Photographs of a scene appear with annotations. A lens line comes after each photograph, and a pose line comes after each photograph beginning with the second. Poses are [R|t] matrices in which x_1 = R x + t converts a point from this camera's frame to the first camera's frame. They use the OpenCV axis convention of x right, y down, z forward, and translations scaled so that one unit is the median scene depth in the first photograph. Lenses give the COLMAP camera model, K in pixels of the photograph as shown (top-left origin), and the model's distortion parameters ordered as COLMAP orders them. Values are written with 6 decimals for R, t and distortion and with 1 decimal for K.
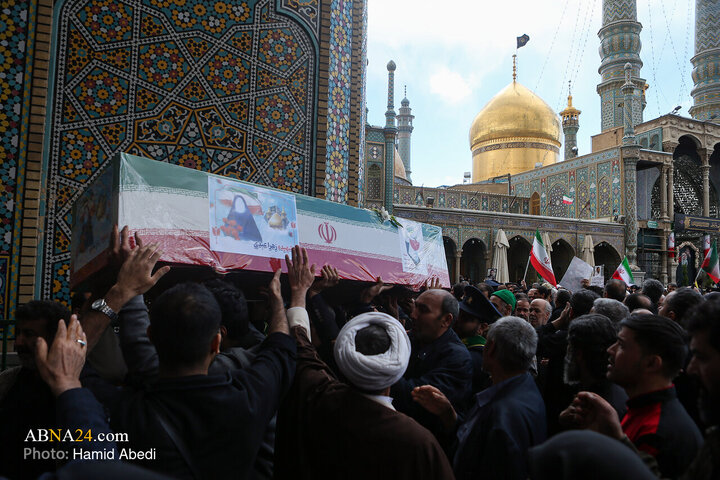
lens RADIAL K [[496.5, 0, 359.7], [0, 496.5, 253.9], [0, 0, 1]] dist [-0.110870, 0.088784]
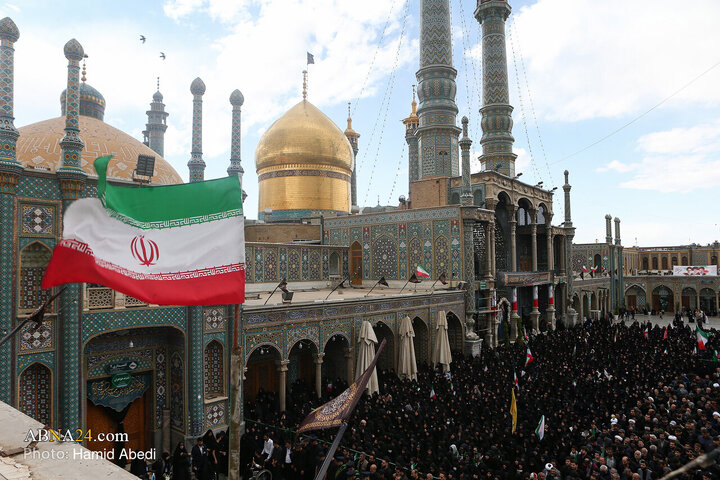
lens RADIAL K [[496.5, 0, 359.7], [0, 496.5, 253.9], [0, 0, 1]] dist [-0.110870, 0.088784]
pose [[0.868944, -0.013944, 0.494714, -0.086030], [0.008014, 0.999868, 0.014105, -0.124795], [-0.494845, -0.008291, 0.868941, 0.231417]]
